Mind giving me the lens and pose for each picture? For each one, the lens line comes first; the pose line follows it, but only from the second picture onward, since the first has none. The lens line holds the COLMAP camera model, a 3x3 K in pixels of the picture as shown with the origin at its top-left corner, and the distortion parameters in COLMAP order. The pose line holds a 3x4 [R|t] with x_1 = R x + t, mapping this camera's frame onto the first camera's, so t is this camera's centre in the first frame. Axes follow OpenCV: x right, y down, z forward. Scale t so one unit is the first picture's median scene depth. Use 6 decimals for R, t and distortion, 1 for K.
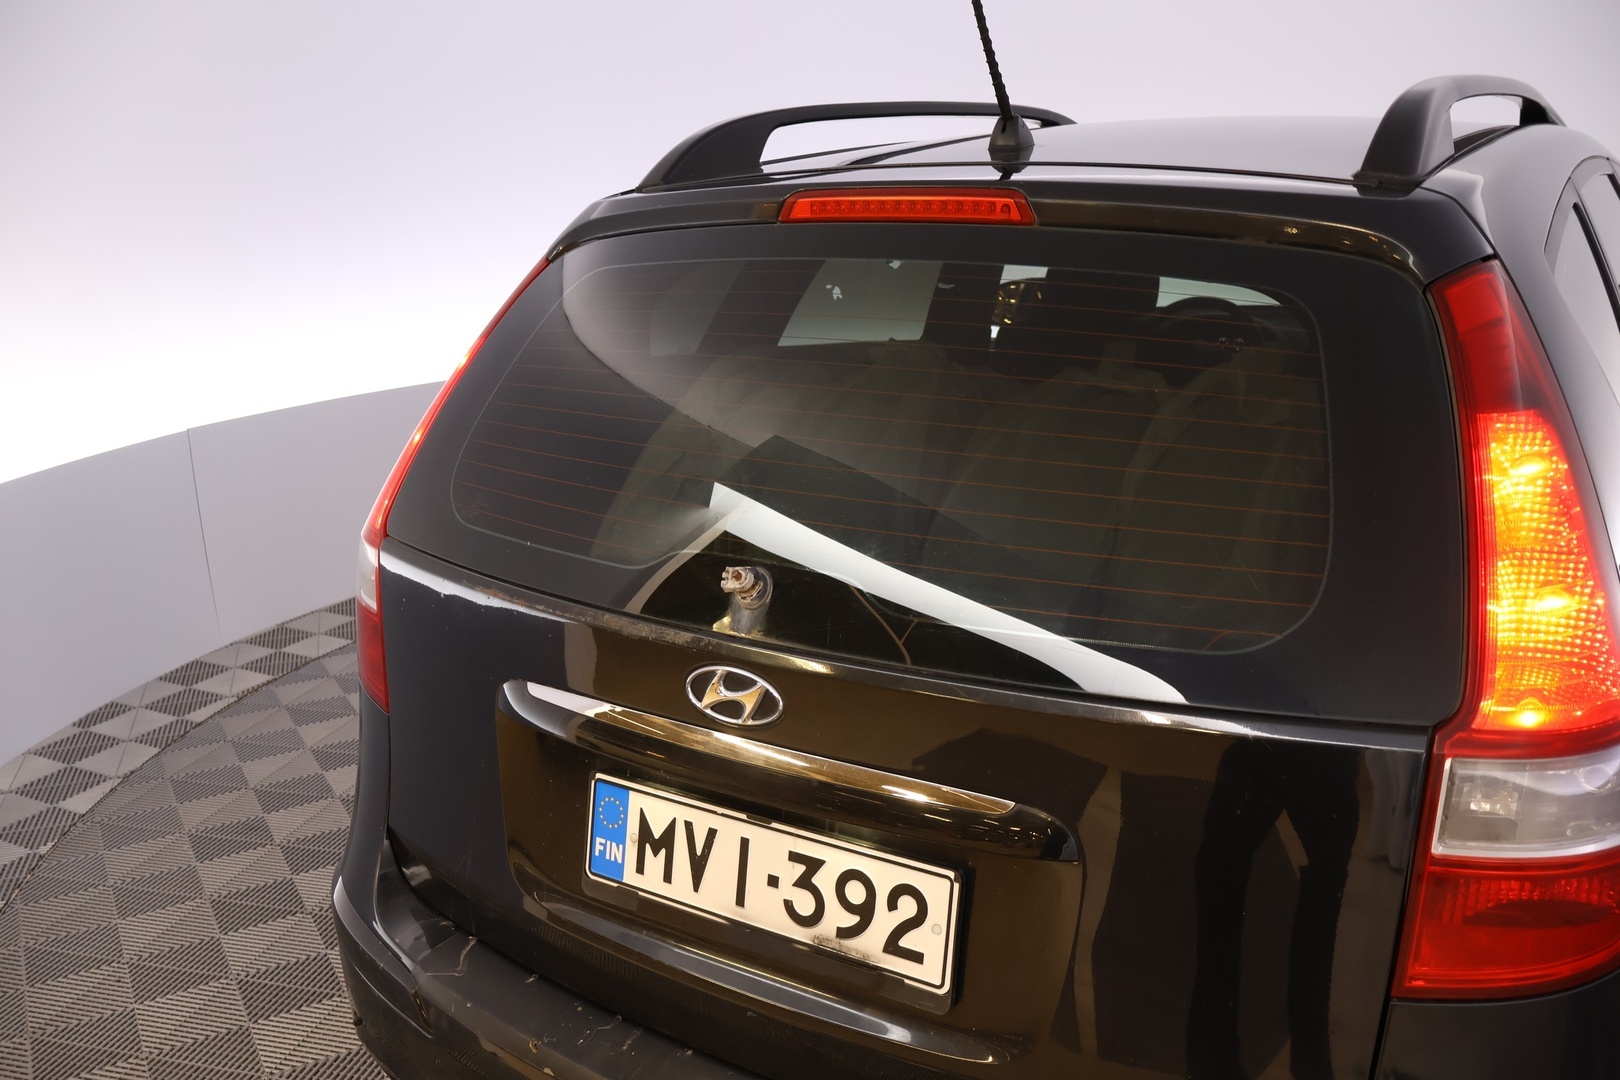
lens RADIAL K [[1356.0, 0, 802.3], [0, 1356.0, 528.7], [0, 0, 1]] dist [-0.009510, 0.007092]
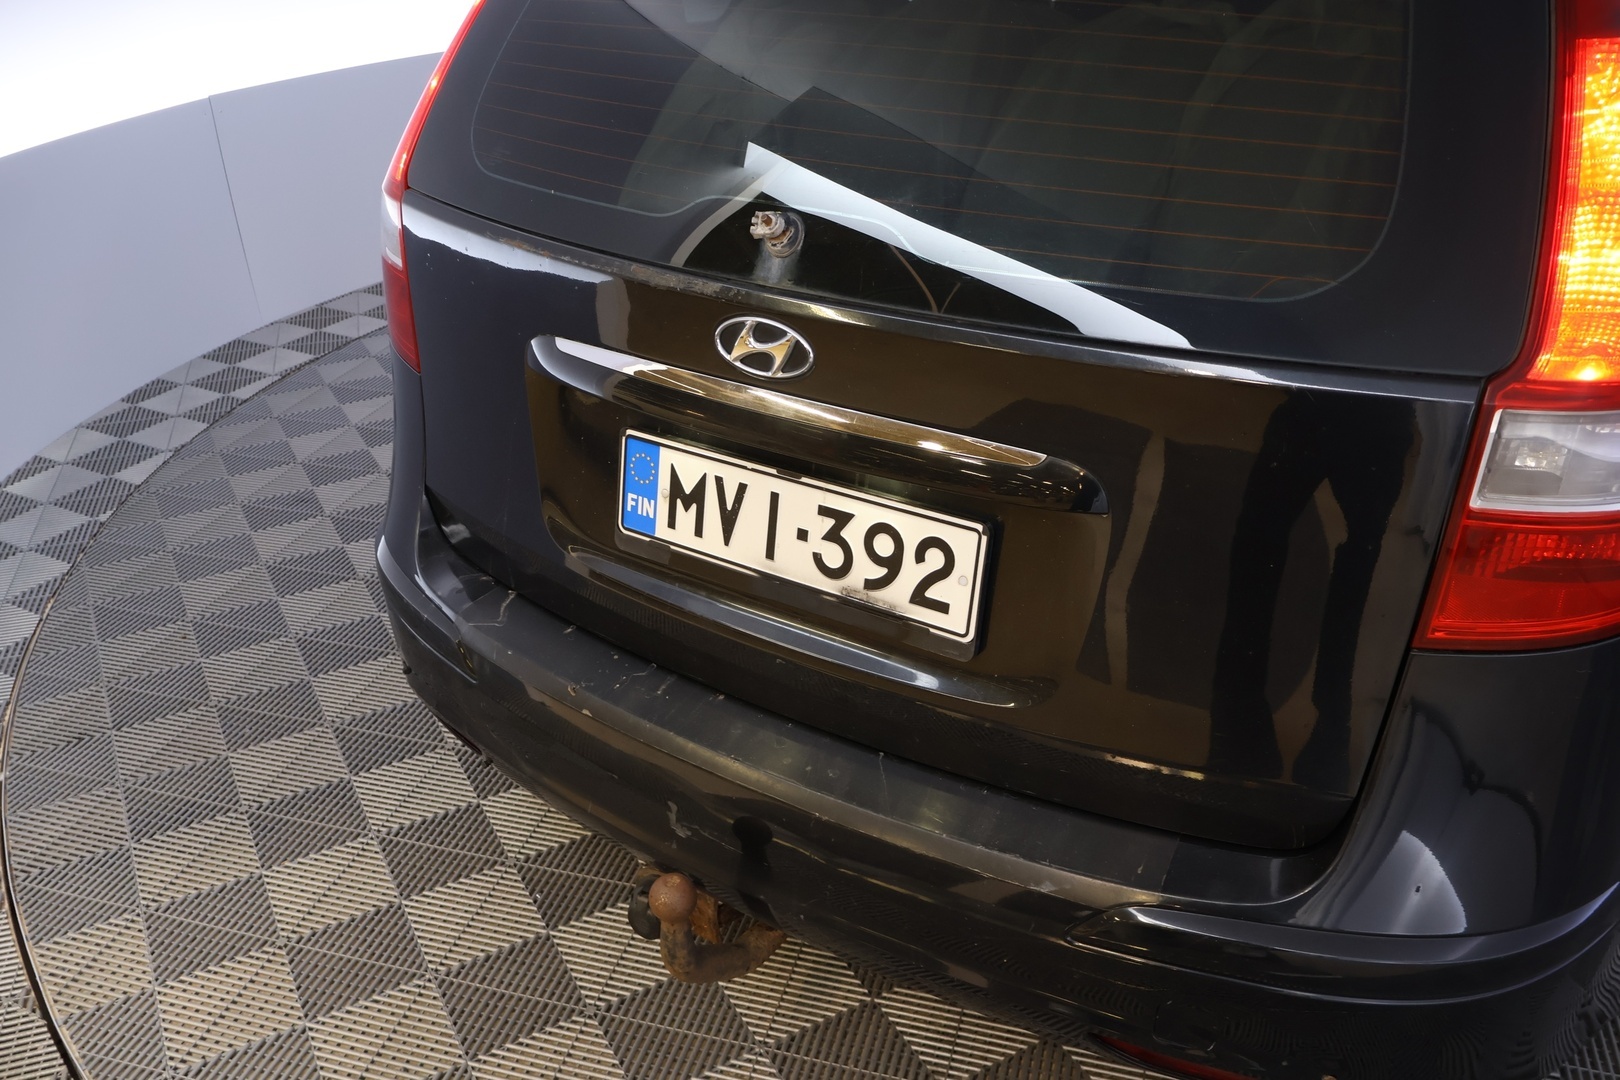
lens RADIAL K [[1356.0, 0, 810.2], [0, 1356.0, 537.7], [0, 0, 1]] dist [-0.009510, 0.007092]
pose [[0.999507, 0.016046, -0.026973, 0.010904], [-0.009596, 0.974514, 0.224122, 0.035615], [0.029882, -0.223753, 0.974188, 0.019262]]
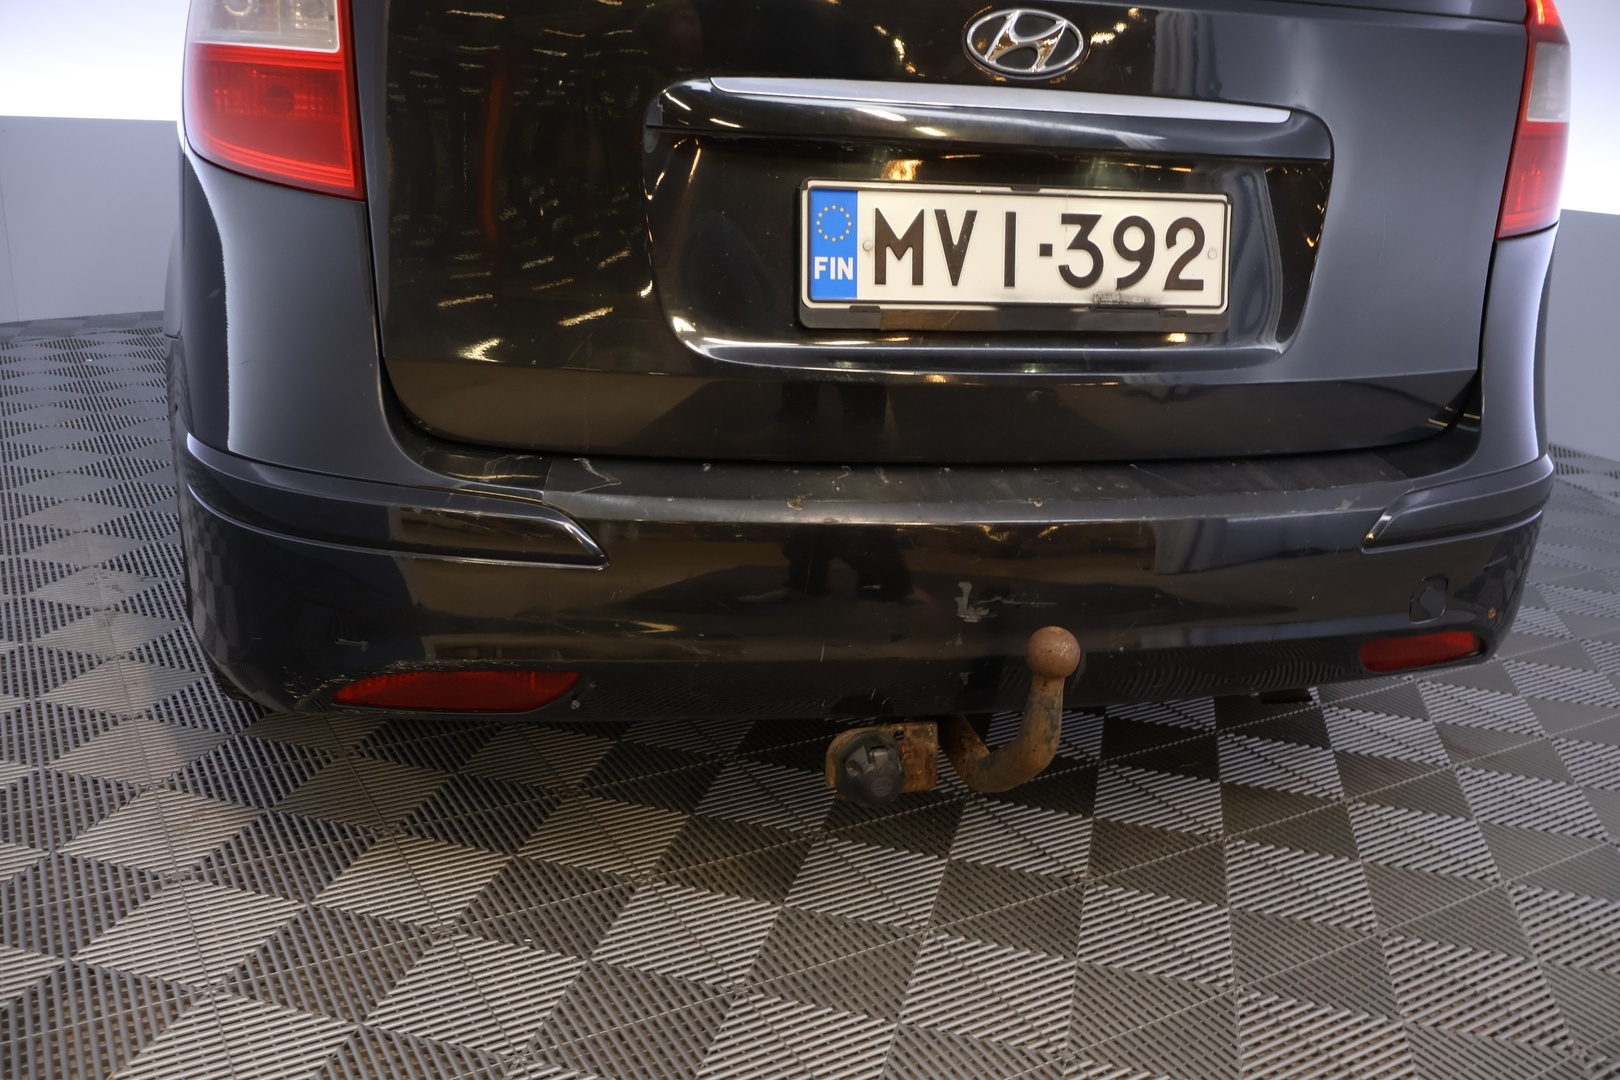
lens RADIAL K [[1356.0, 0, 807.5], [0, 1356.0, 541.2], [0, 0, 1]] dist [-0.009510, 0.007092]
pose [[0.706698, -0.158787, 0.689467, -0.828574], [0.119832, 0.987274, 0.104547, 0.334100], [-0.697294, 0.008737, 0.716732, 0.403782]]
